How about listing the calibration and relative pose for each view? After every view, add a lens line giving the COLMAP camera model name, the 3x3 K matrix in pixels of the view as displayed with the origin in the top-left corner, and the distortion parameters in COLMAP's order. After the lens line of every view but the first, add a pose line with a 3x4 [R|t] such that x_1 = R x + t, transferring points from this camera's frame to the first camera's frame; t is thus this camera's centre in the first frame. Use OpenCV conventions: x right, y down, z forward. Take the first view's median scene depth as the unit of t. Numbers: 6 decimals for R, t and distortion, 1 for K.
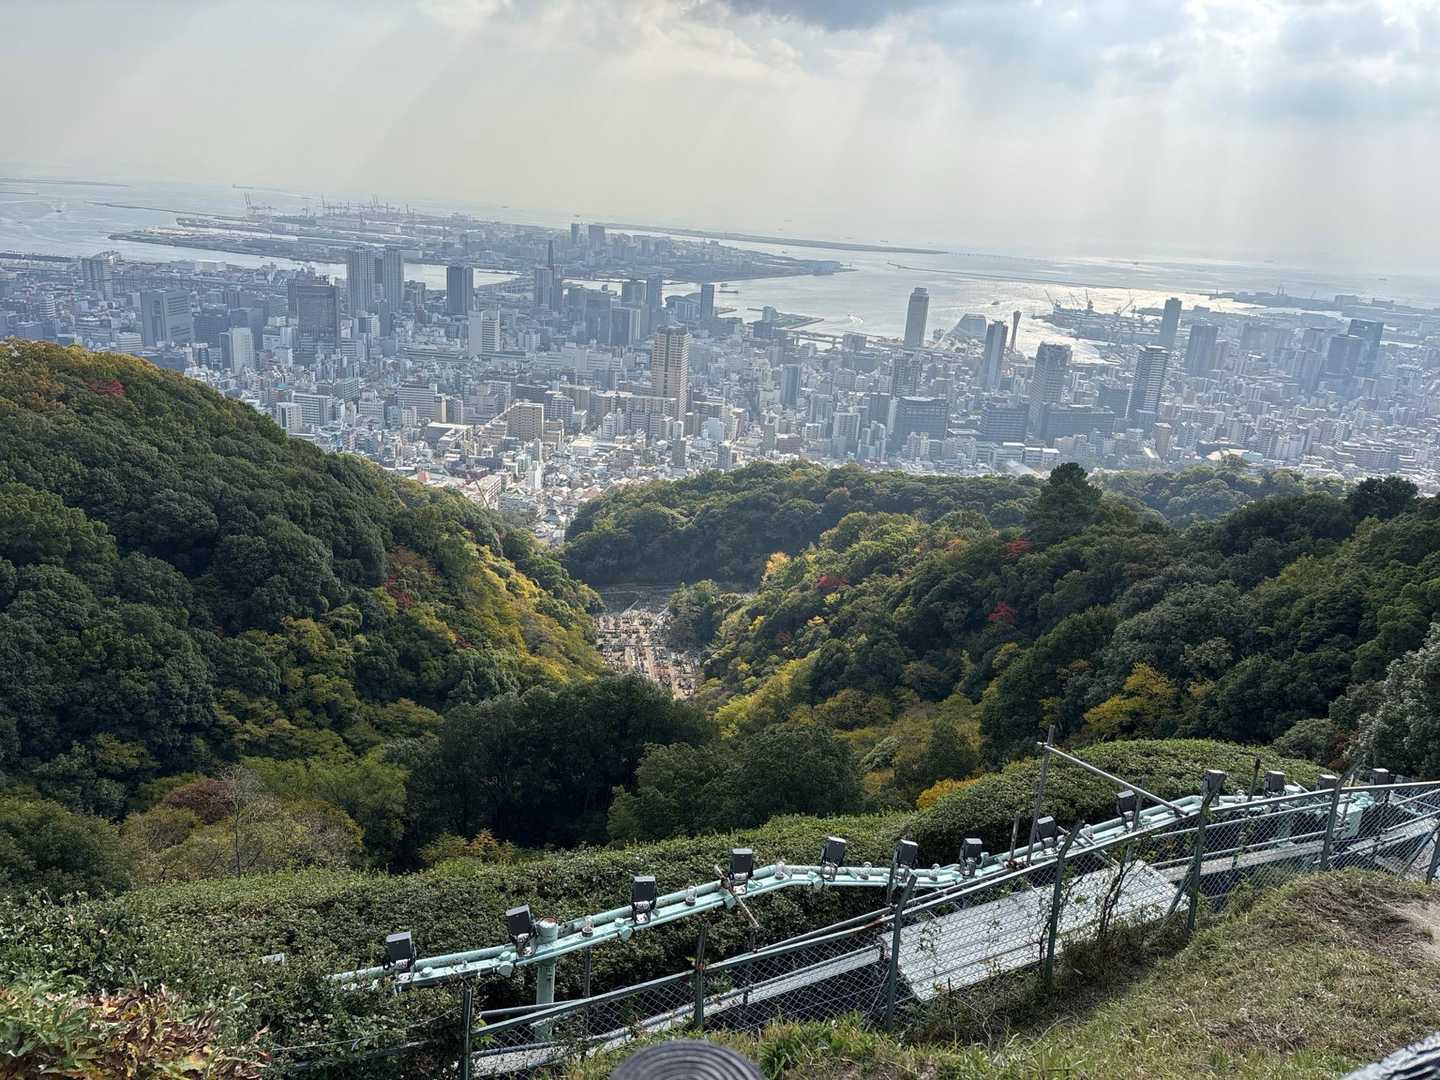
lens RADIAL K [[1012.1, 0, 717.8], [0, 1012.1, 544.3], [0, 0, 1]] dist [-0.006326, -0.008631]
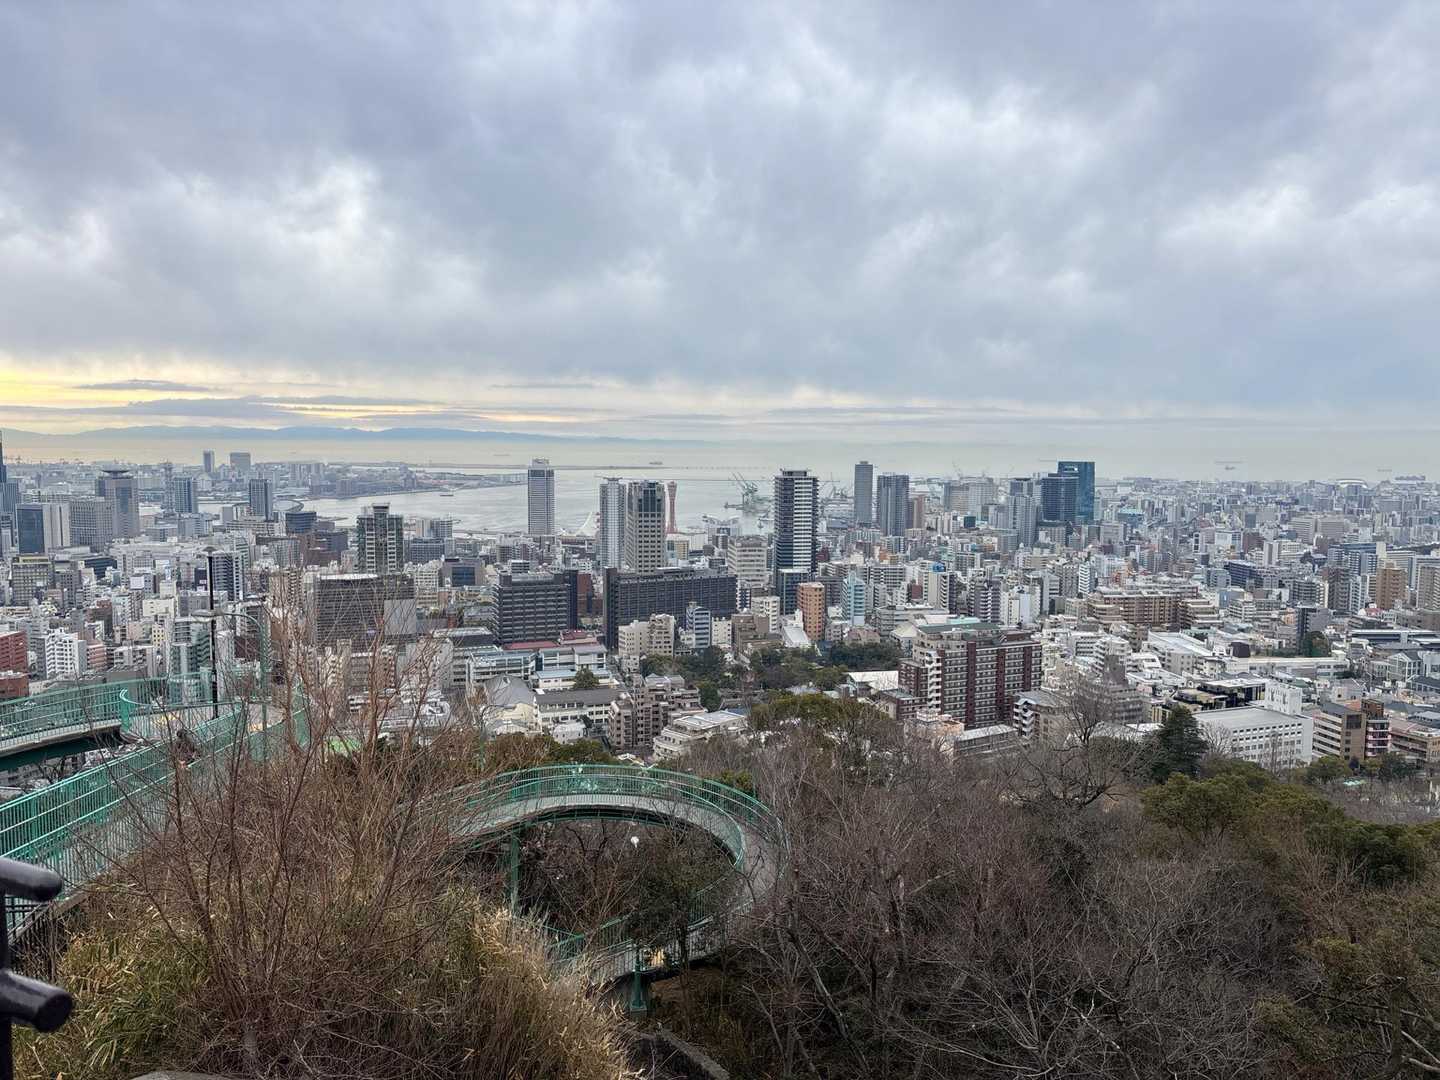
lens RADIAL K [[1012.1, 0, 710.9], [0, 1012.1, 541.3], [0, 0, 1]] dist [-0.006326, -0.008631]
pose [[0.971281, -0.071918, 0.226807, 0.236353], [0.121339, 0.969675, -0.212148, -0.025175], [-0.204672, 0.233575, 0.950554, 0.425371]]
